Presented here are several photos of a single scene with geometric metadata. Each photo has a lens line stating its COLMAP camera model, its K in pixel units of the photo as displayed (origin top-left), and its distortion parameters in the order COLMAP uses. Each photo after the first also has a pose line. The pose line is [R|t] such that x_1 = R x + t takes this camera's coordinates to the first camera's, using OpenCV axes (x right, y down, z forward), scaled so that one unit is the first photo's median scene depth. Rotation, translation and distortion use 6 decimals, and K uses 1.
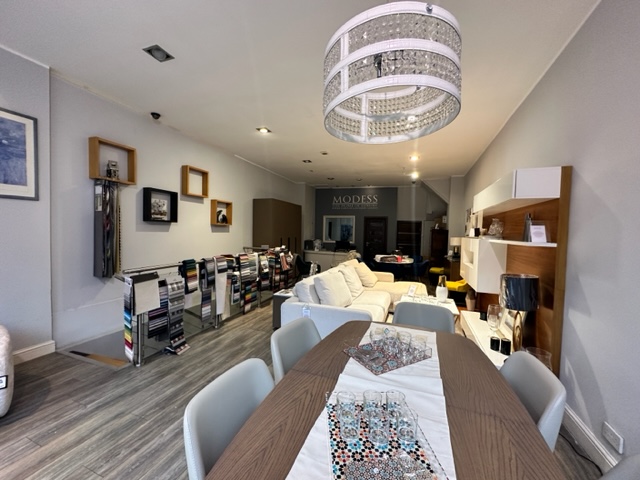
lens RADIAL K [[257.7, 0, 320.0], [0, 257.7, 240.0], [0, 0, 1]] dist [-0.000402, -0.000069]
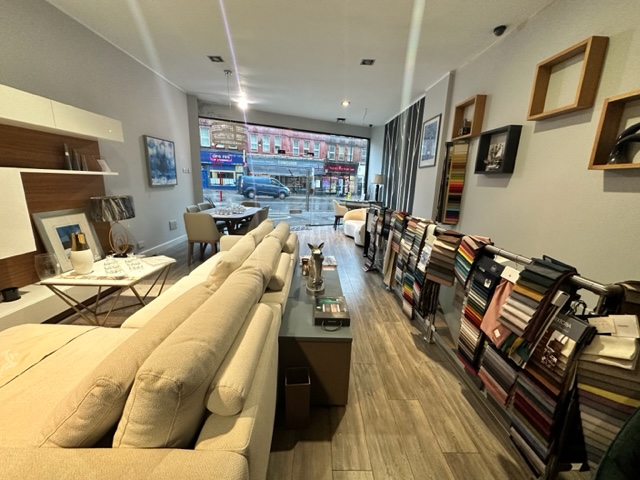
lens RADIAL K [[257.7, 0, 320.0], [0, 257.7, 240.0], [0, 0, 1]] dist [-0.000402, -0.000069]
pose [[-0.925514, 0.031487, -0.377402, 0.162326], [-0.067230, 0.967049, 0.245552, -0.034530], [0.372698, 0.252635, -0.892901, 1.637417]]
